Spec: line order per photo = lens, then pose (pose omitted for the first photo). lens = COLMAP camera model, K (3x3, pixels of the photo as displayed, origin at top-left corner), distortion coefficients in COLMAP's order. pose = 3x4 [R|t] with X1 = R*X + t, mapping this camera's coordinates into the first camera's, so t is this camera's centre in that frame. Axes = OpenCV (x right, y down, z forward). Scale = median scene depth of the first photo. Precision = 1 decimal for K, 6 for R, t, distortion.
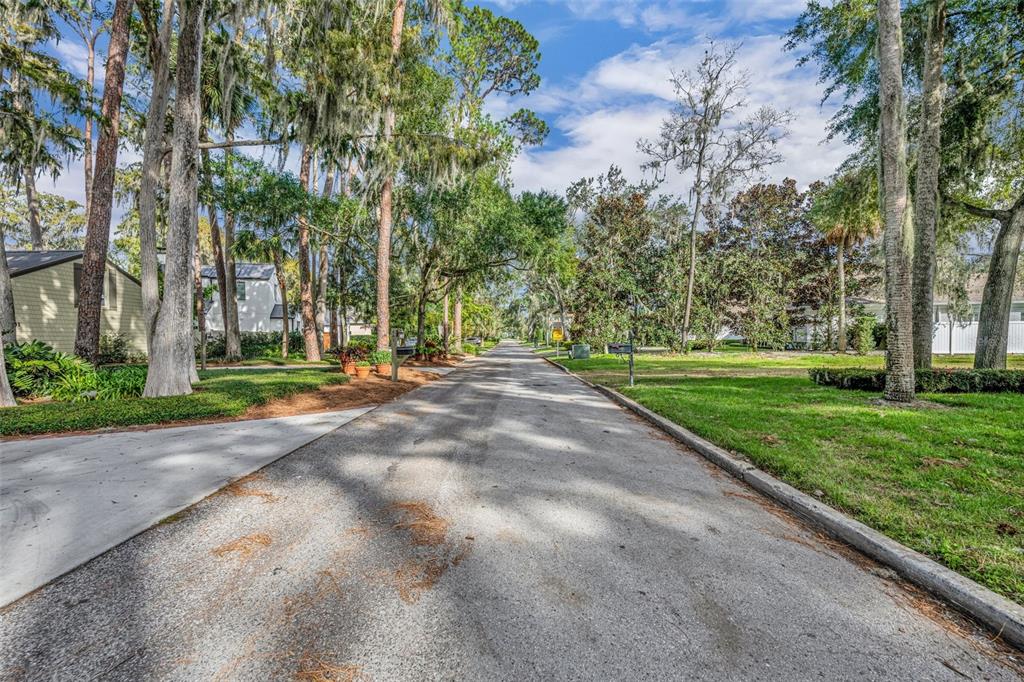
lens RADIAL K [[429.3, 0, 511.7], [0, 429.3, 338.9], [0, 0, 1]] dist [-0.002016, 0.000012]
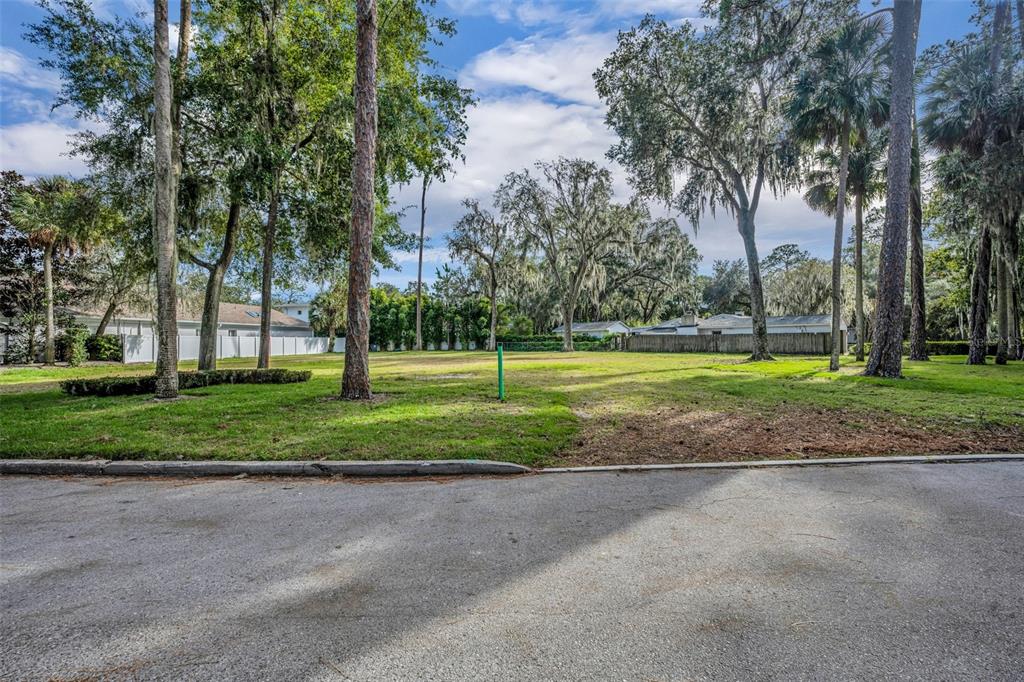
lens RADIAL K [[411.3, 0, 506.8], [0, 411.3, 345.0], [0, 0, 1]] dist [0.001312, -0.000570]
pose [[0.023521, 0.001446, 0.999722, -0.210847], [0.007160, 0.999973, -0.001615, -0.005475], [-0.999698, 0.007196, 0.023510, -0.051458]]
